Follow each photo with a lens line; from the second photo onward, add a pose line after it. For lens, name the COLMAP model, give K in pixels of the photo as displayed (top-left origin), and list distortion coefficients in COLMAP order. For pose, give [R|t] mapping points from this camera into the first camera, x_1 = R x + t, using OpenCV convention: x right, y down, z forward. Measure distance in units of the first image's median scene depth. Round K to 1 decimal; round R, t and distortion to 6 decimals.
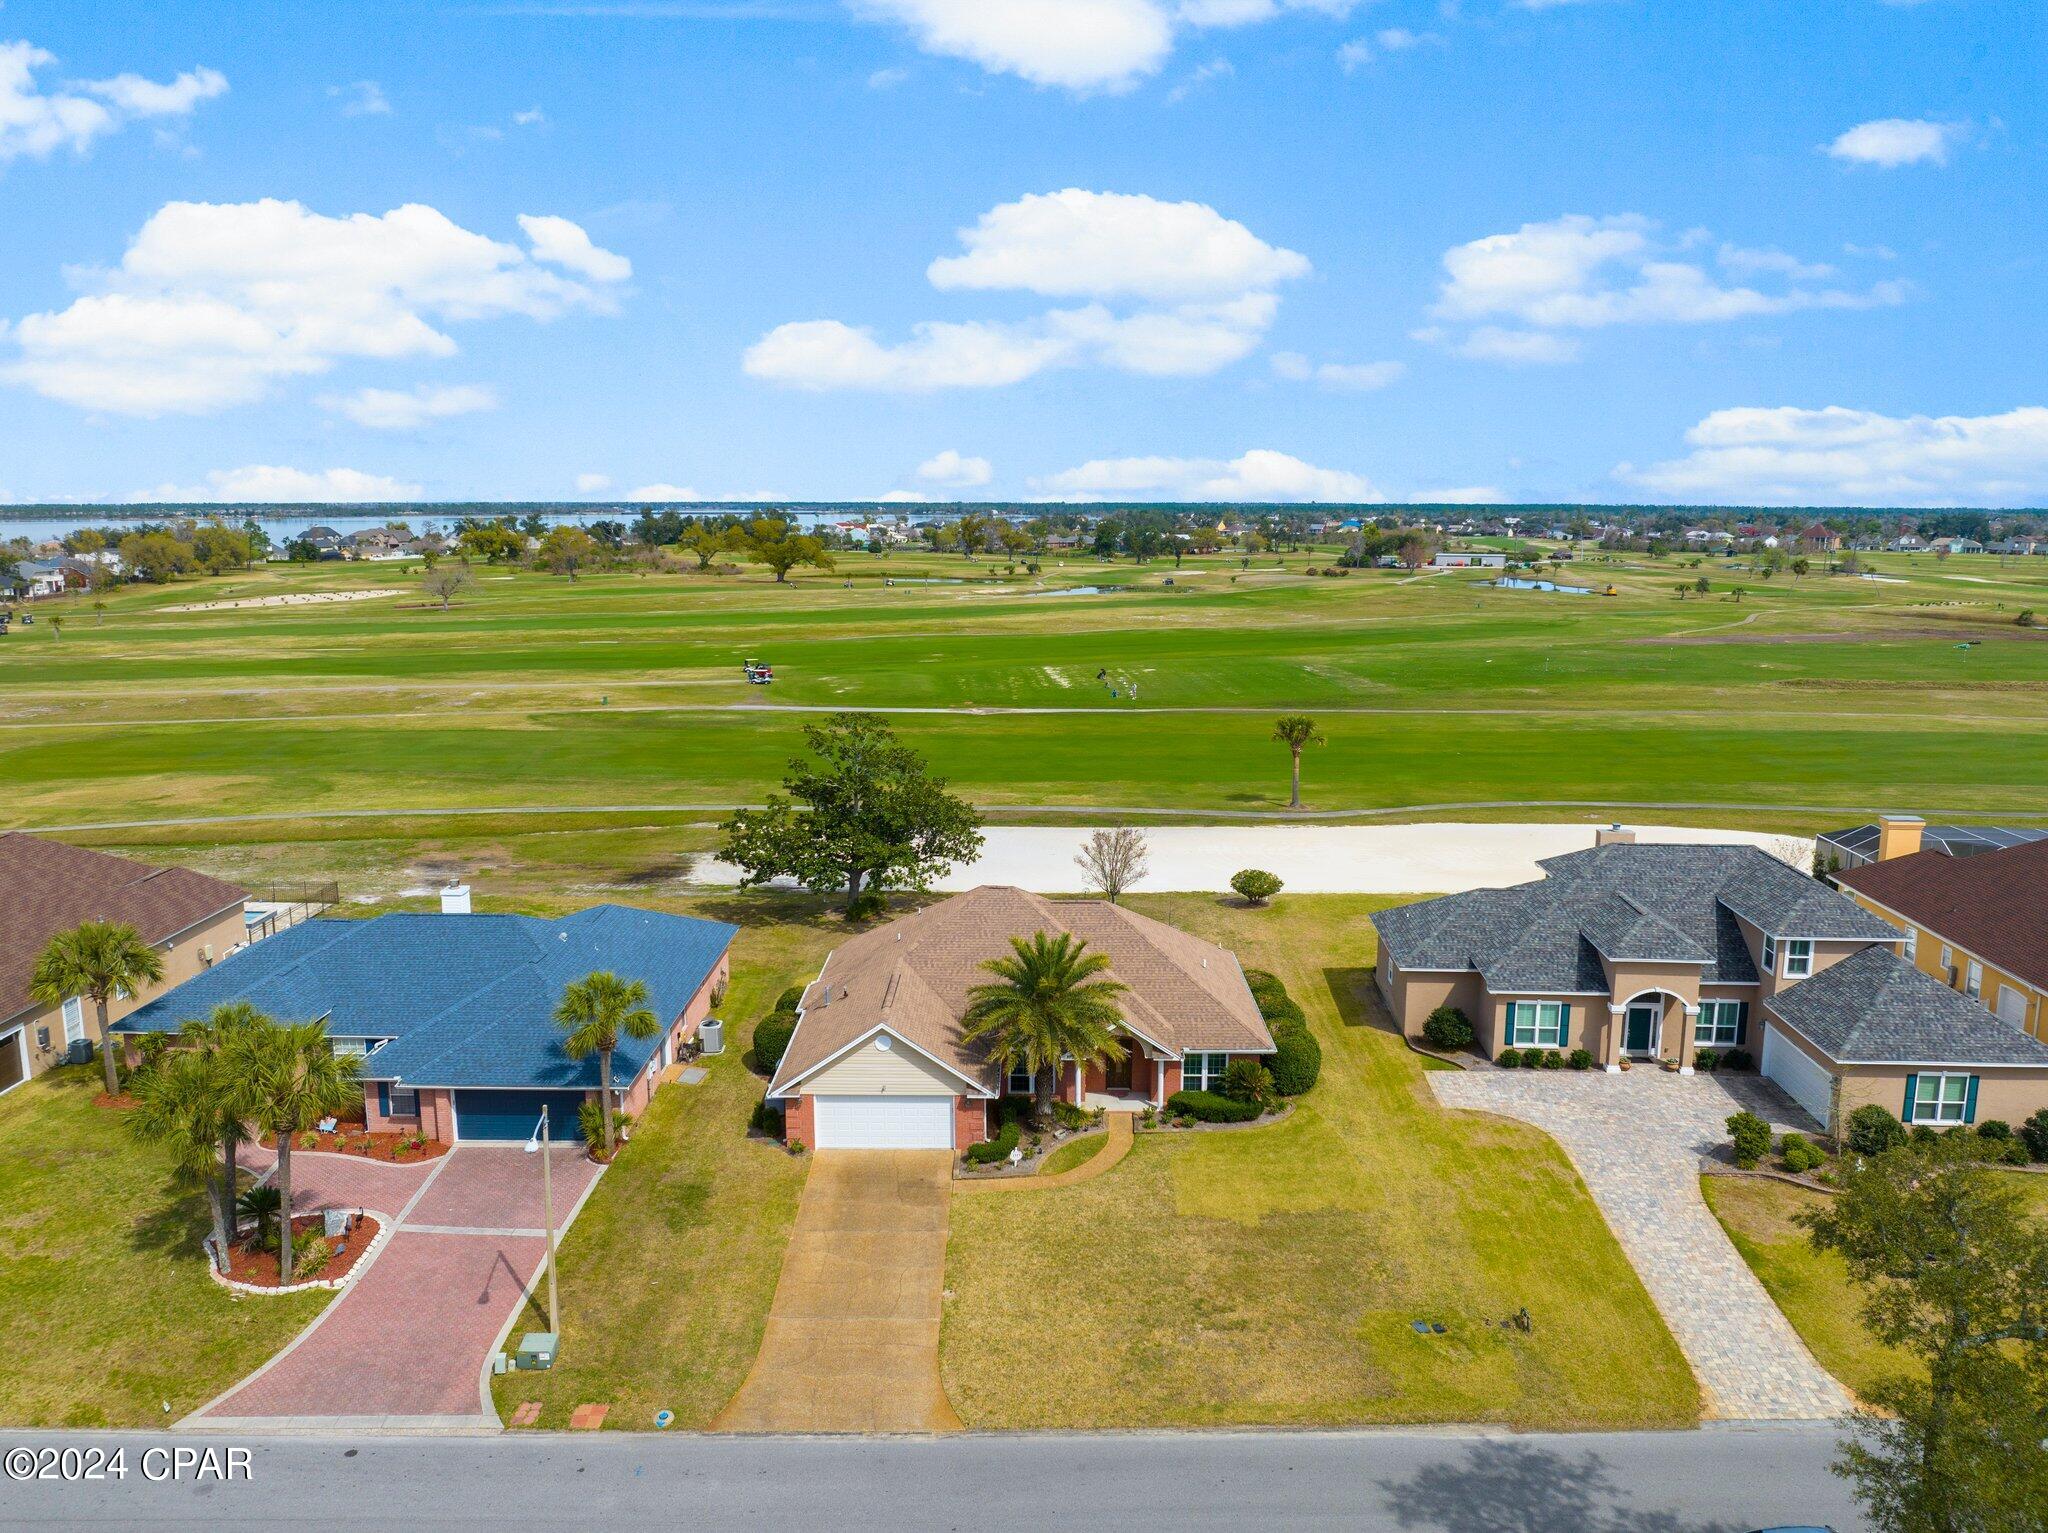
lens RADIAL K [[1467.5, 0, 1025.2], [0, 1467.5, 761.9], [0, 0, 1]] dist [-0.032423, -0.005821]
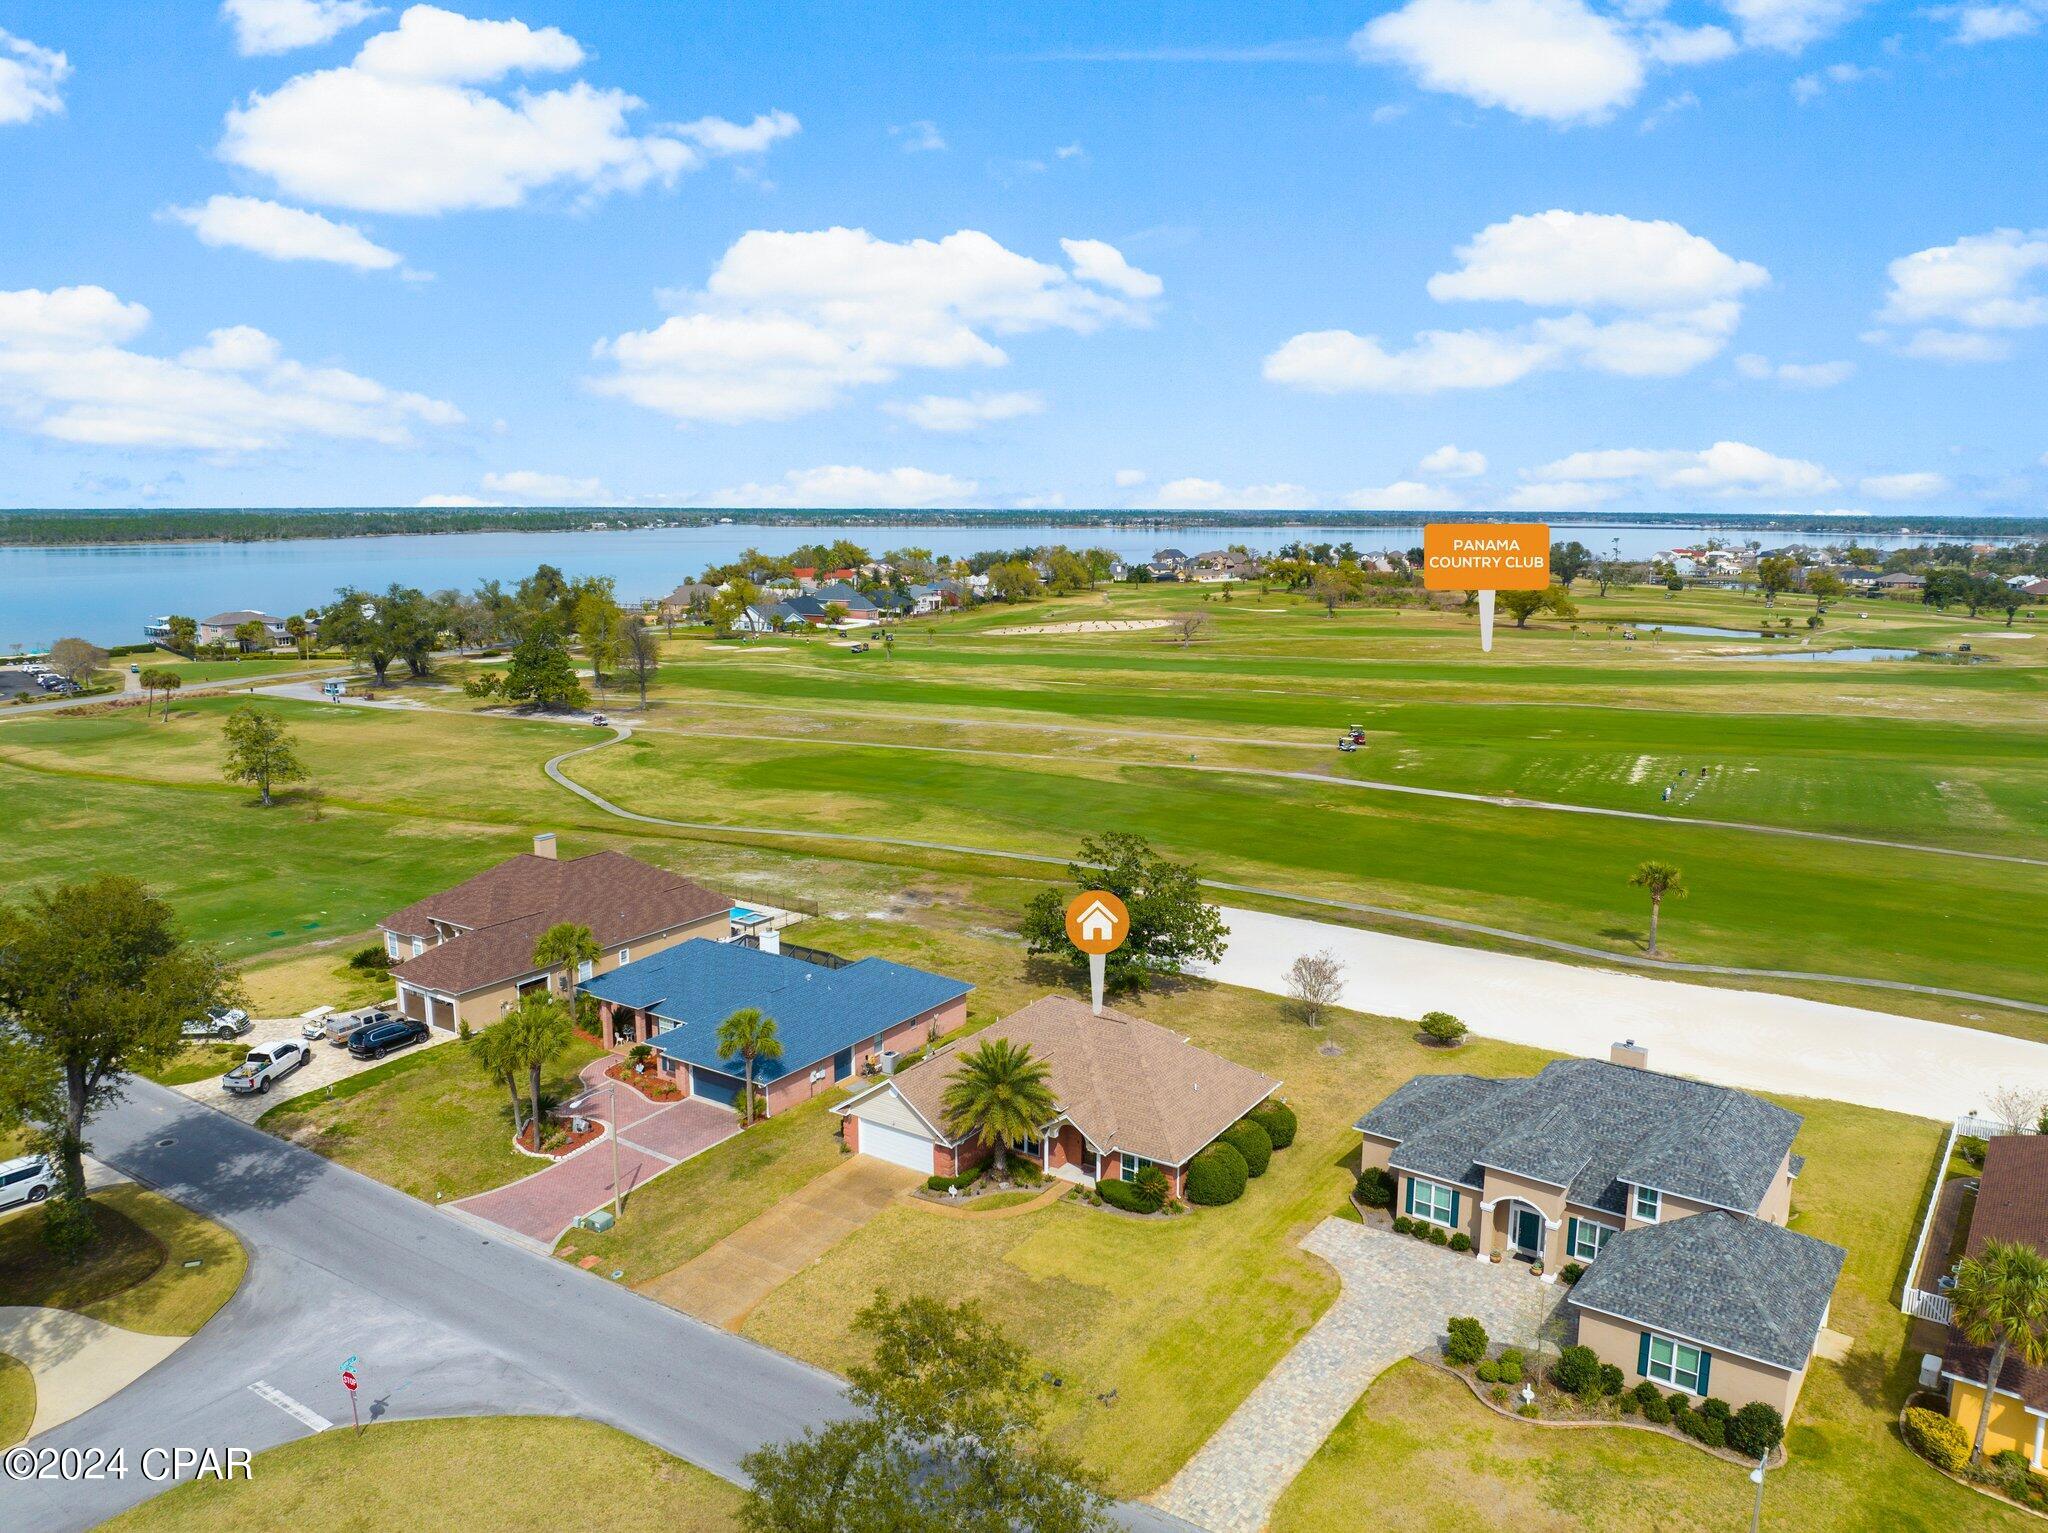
lens RADIAL K [[1407.3, 0, 1023.3], [0, 1407.3, 770.9], [0, 0, 1]] dist [-0.028137, -0.005544]
pose [[0.838746, 0.098528, -0.535534, 0.641126], [-0.096974, 0.994799, 0.031145, -0.163034], [0.535818, 0.025810, 0.843939, -0.116312]]
